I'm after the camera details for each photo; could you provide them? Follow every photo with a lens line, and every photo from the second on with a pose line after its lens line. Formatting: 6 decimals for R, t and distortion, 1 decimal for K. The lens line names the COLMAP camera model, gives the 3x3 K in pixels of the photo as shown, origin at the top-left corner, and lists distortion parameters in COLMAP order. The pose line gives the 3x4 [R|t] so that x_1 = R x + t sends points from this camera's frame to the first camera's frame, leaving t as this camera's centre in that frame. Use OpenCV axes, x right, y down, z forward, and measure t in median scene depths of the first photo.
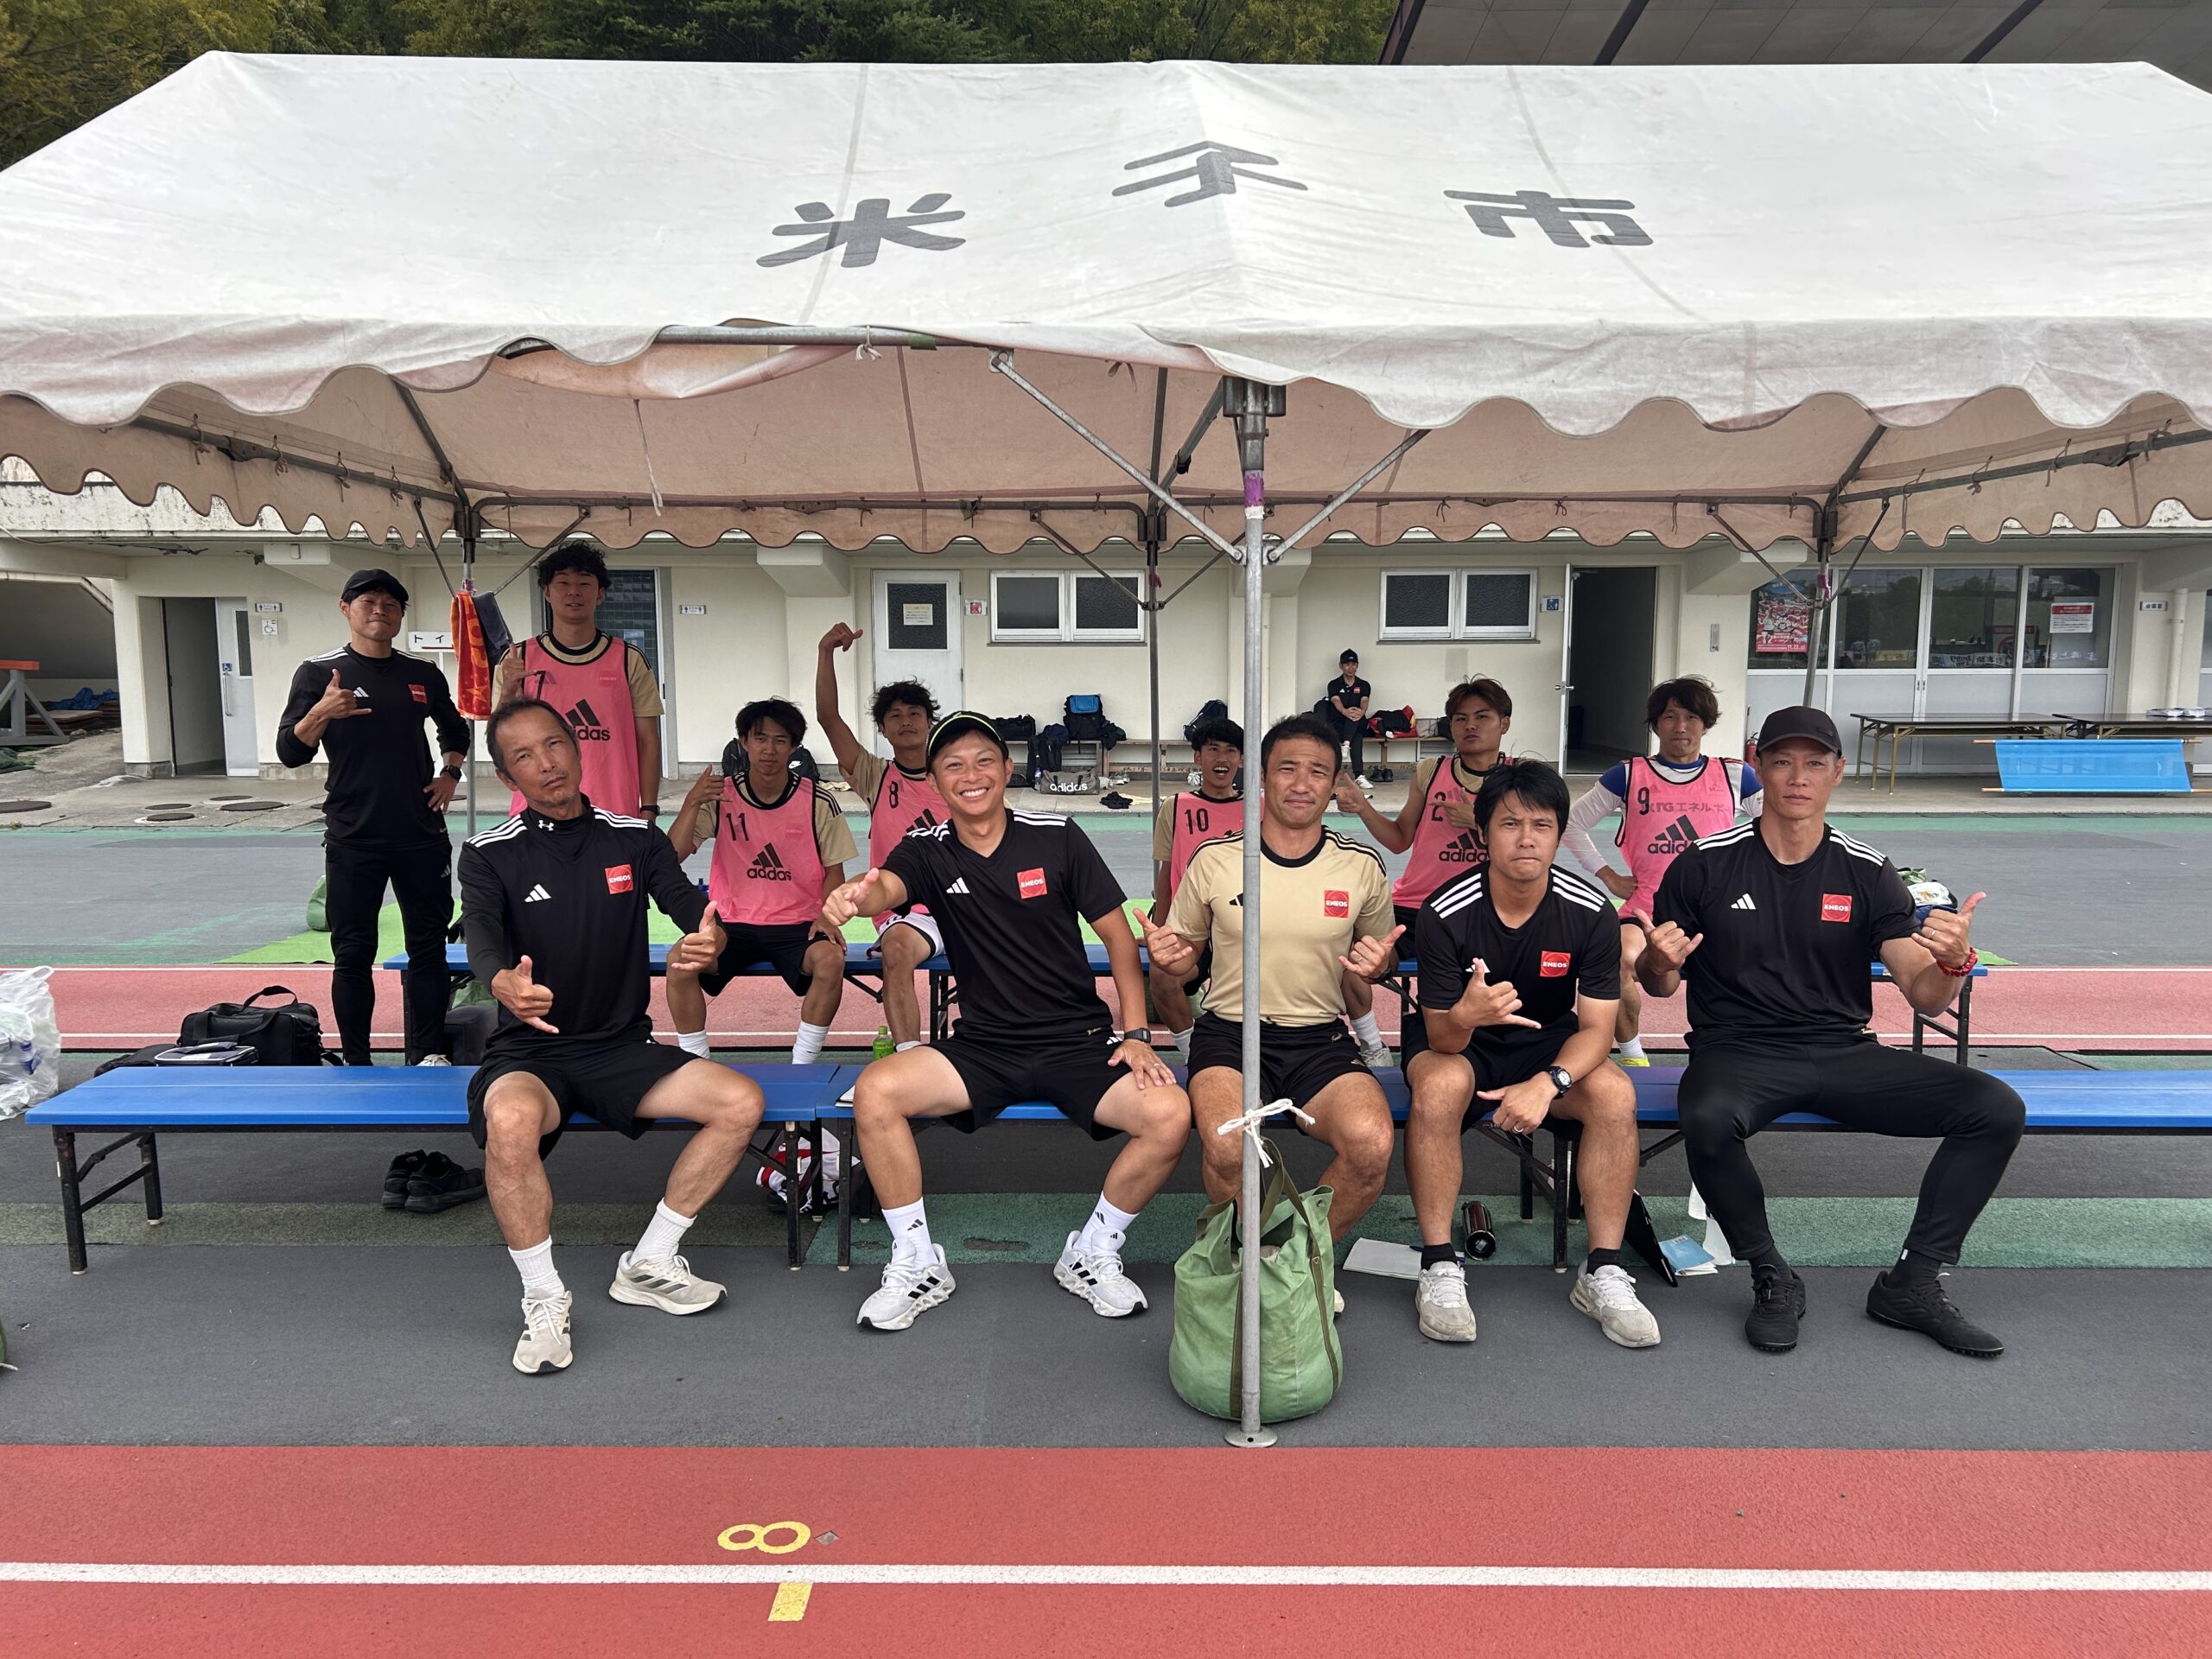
lens RADIAL K [[1657.8, 0, 1102.2], [0, 1657.8, 840.7], [0, 0, 1]] dist [0.054916, -0.058359]
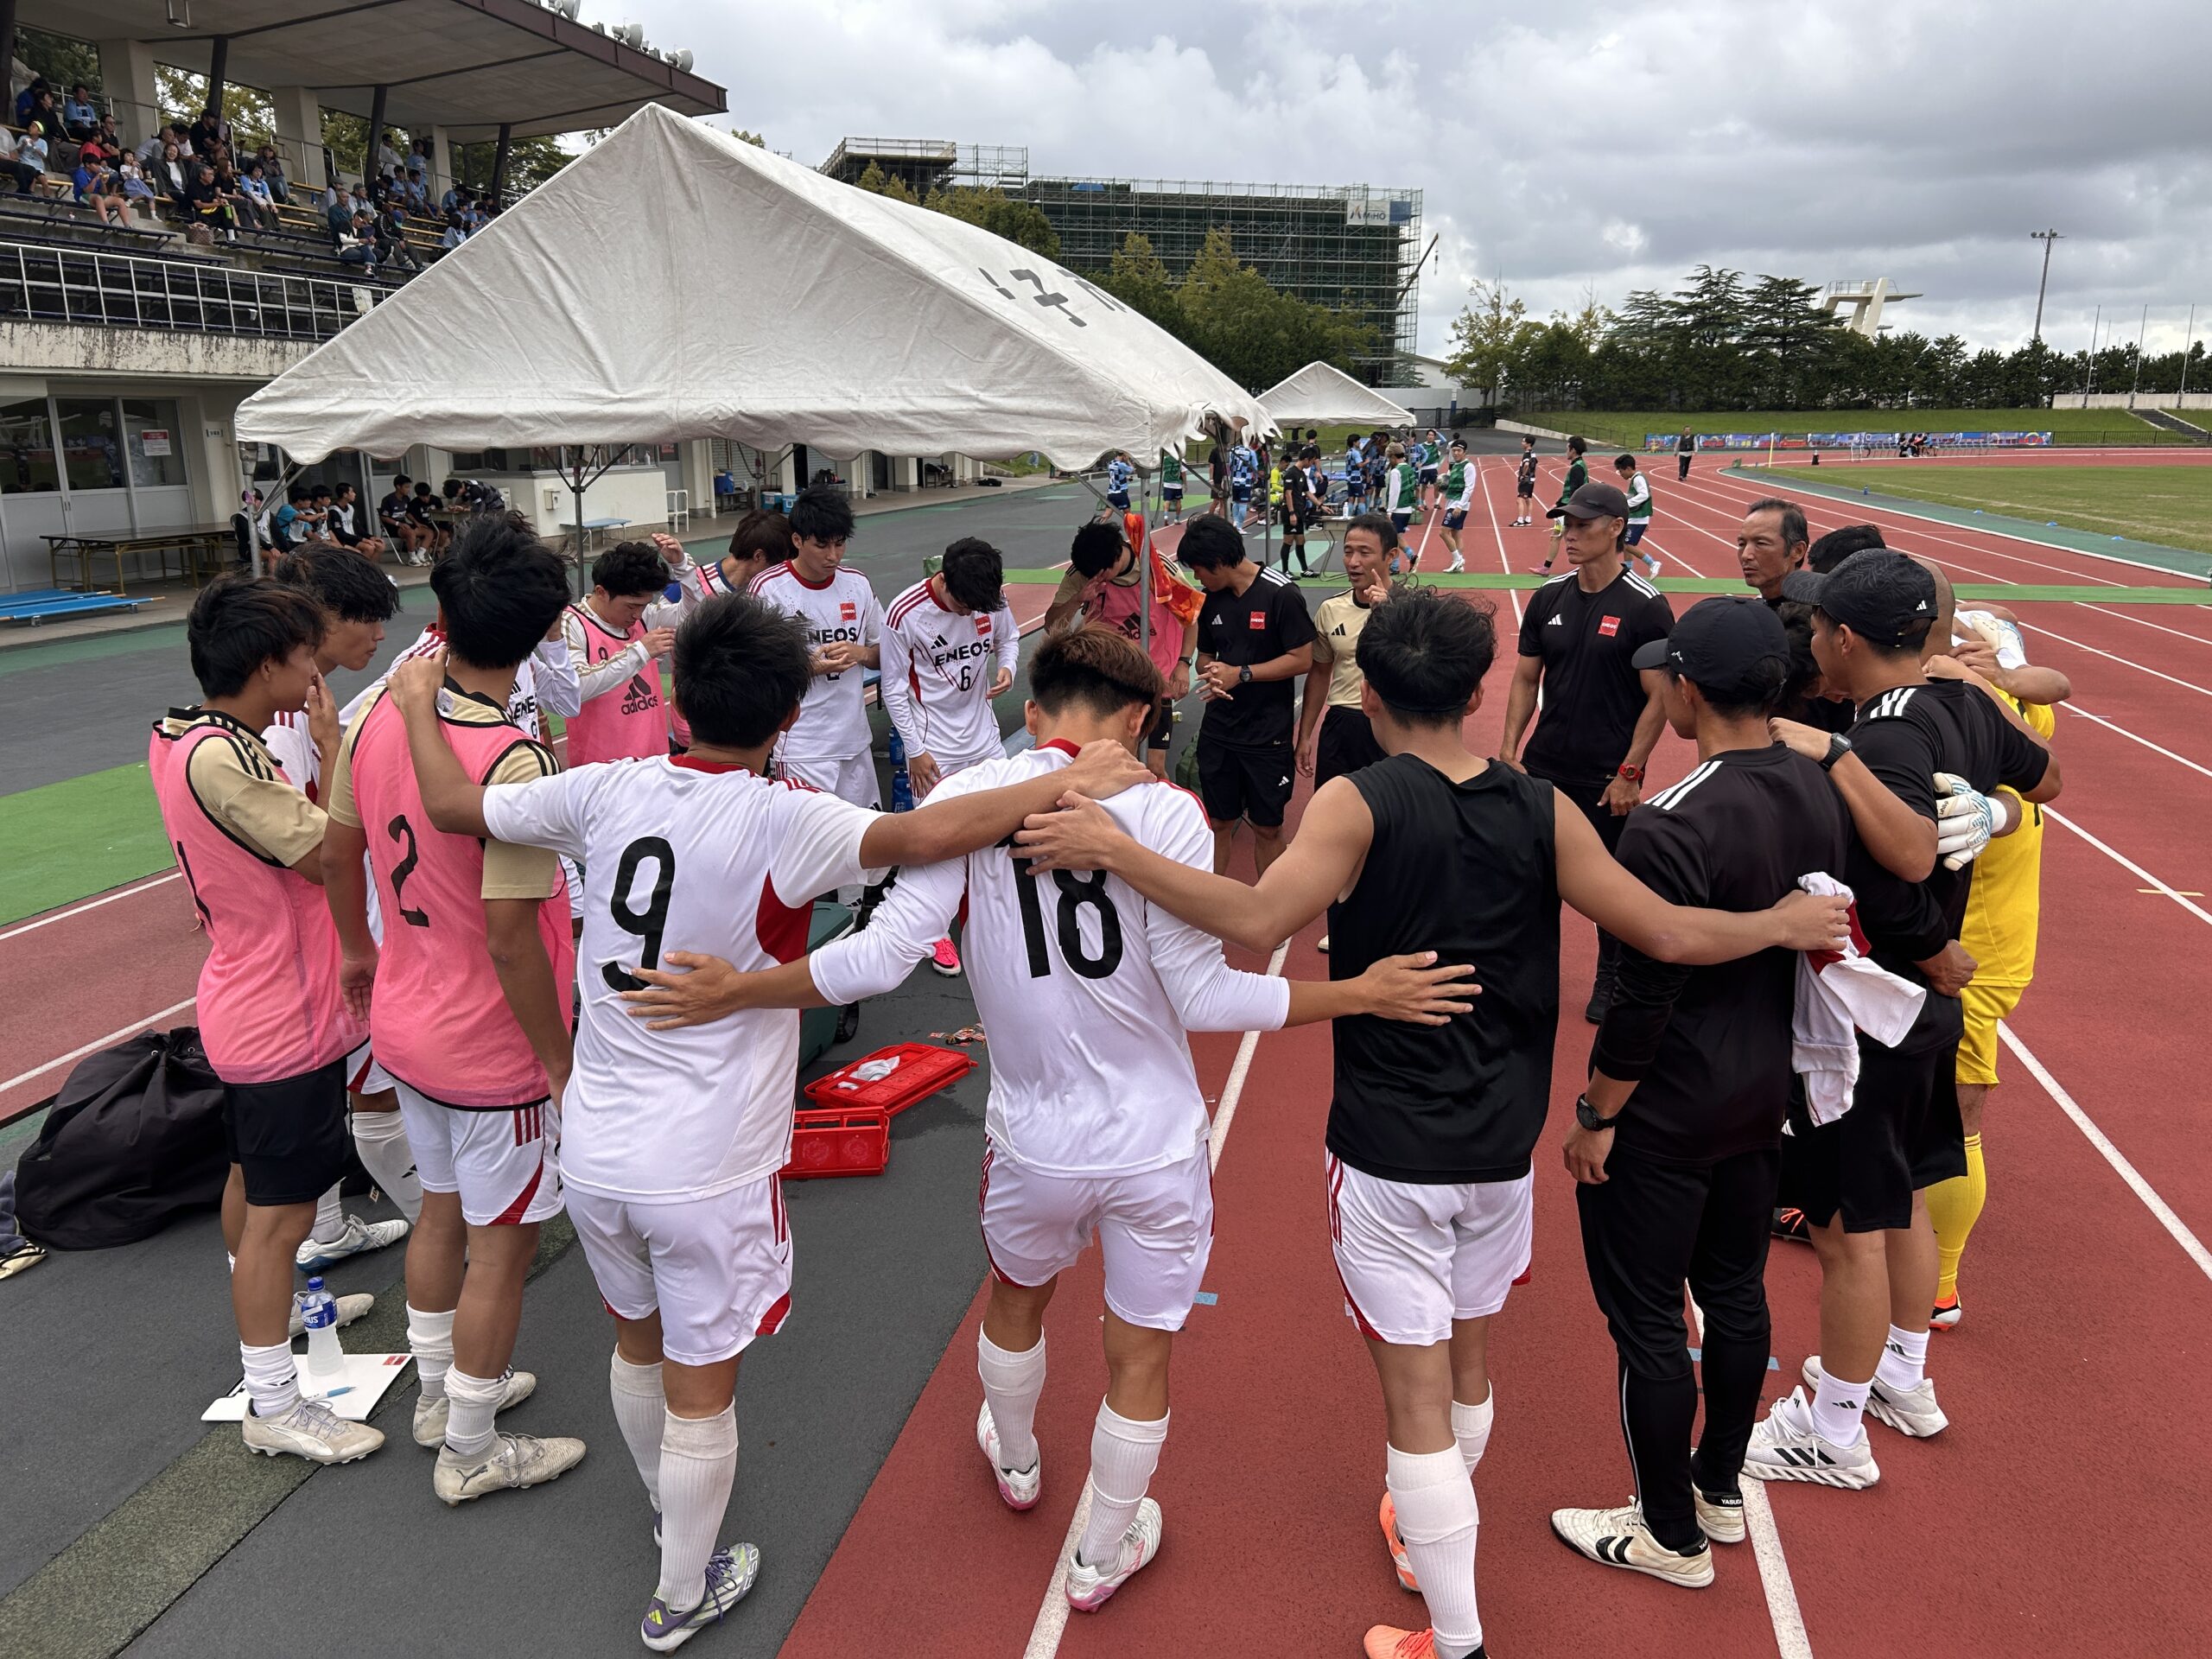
lens RADIAL K [[1657.8, 0, 1102.0], [0, 1657.8, 854.8], [0, 0, 1]] dist [0.054916, -0.058359]
pose [[0.197825, -0.245340, 0.949038, -1.273869], [0.116454, 0.967198, 0.225760, -0.110097], [-0.973295, 0.065858, 0.219907, 0.290525]]
